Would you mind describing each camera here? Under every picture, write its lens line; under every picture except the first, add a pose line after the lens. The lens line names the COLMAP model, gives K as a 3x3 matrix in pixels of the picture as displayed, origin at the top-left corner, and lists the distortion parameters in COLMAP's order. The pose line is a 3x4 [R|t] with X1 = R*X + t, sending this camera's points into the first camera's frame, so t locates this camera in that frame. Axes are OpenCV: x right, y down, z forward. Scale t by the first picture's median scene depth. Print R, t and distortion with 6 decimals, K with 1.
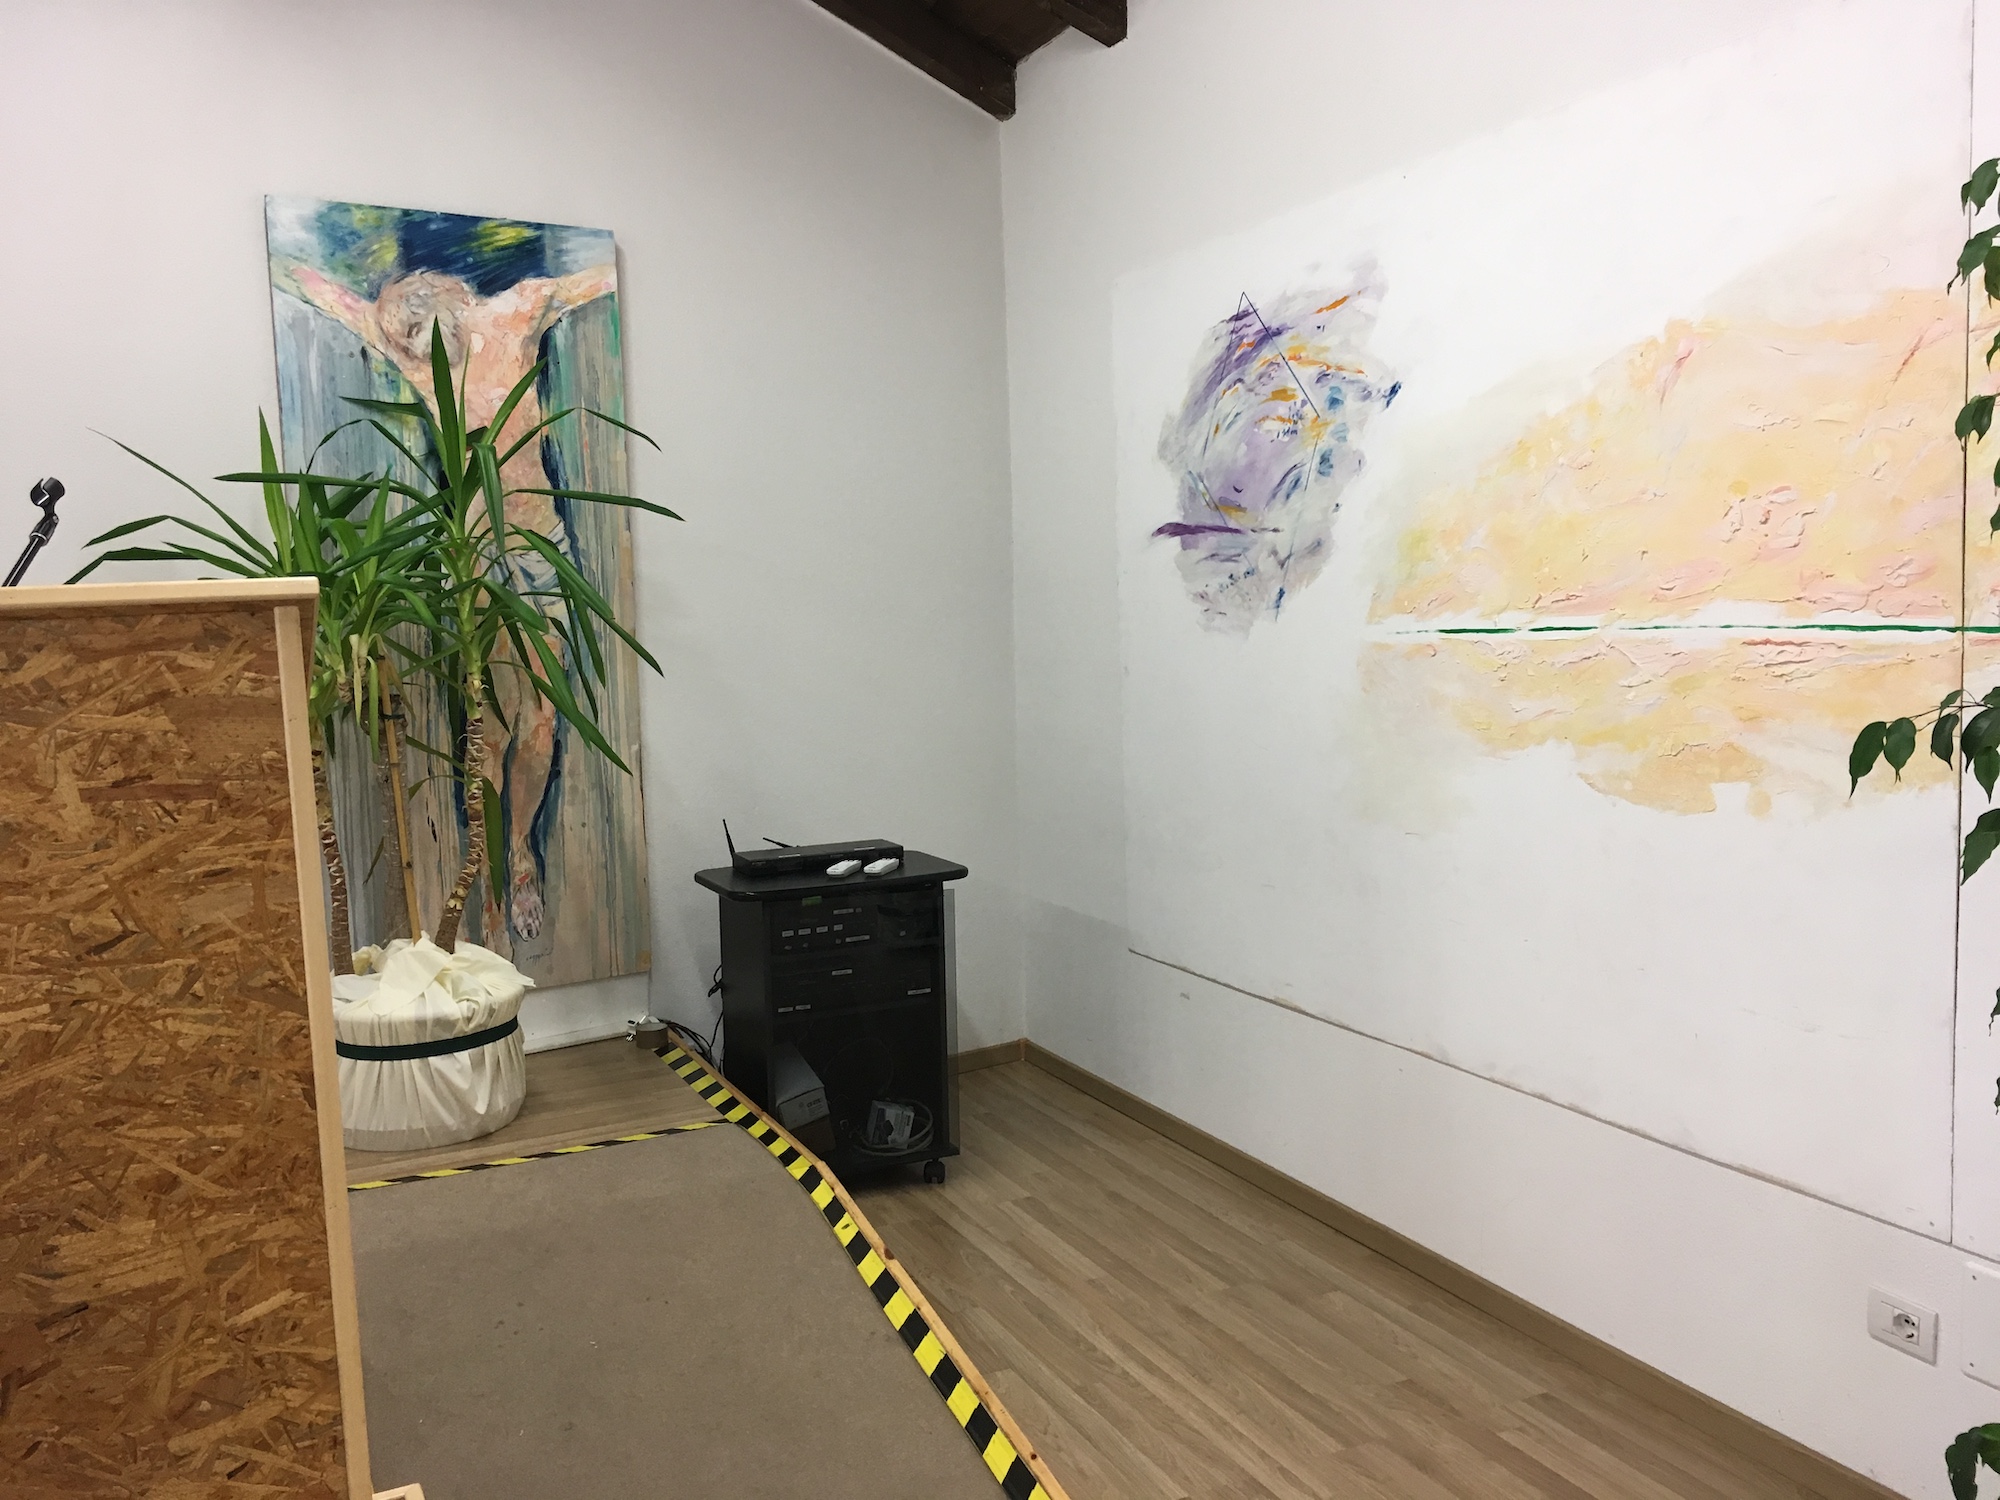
lens RADIAL K [[1672.8, 0, 997.9], [0, 1672.8, 753.0], [0, 0, 1]] dist [0.044781, -0.088640]
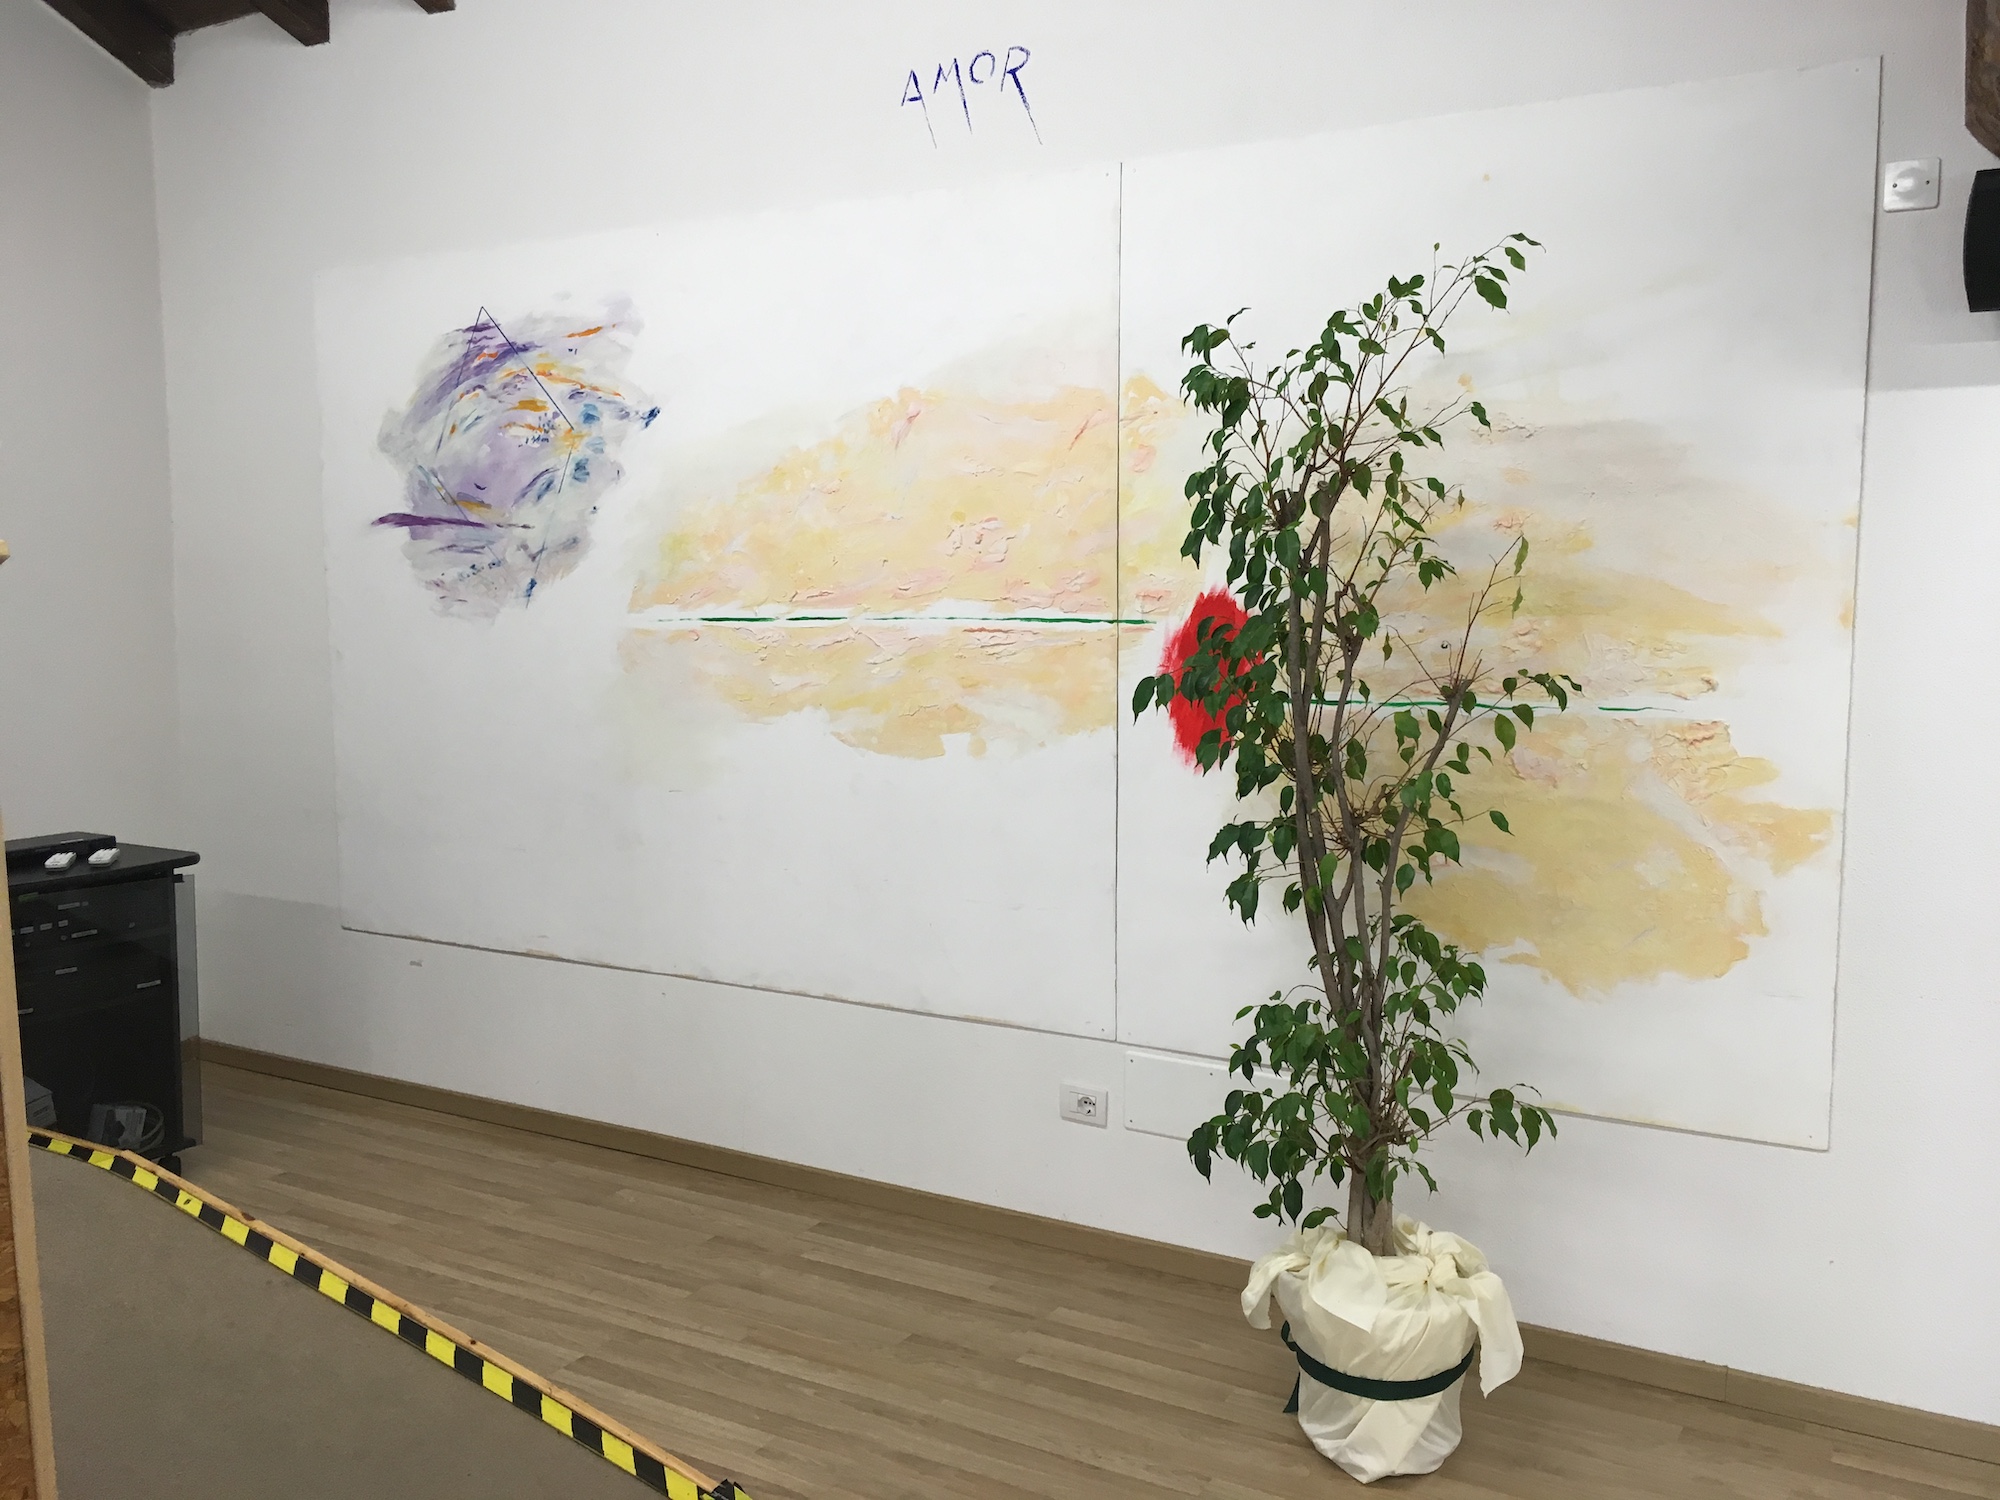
lens RADIAL K [[1672.8, 0, 1007.0], [0, 1672.8, 757.3], [0, 0, 1]] dist [0.044781, -0.088640]
pose [[0.813485, -0.029744, 0.580825, -0.246627], [0.028714, 0.999527, 0.010970, 0.018166], [-0.580876, 0.007754, 0.813955, -0.096689]]
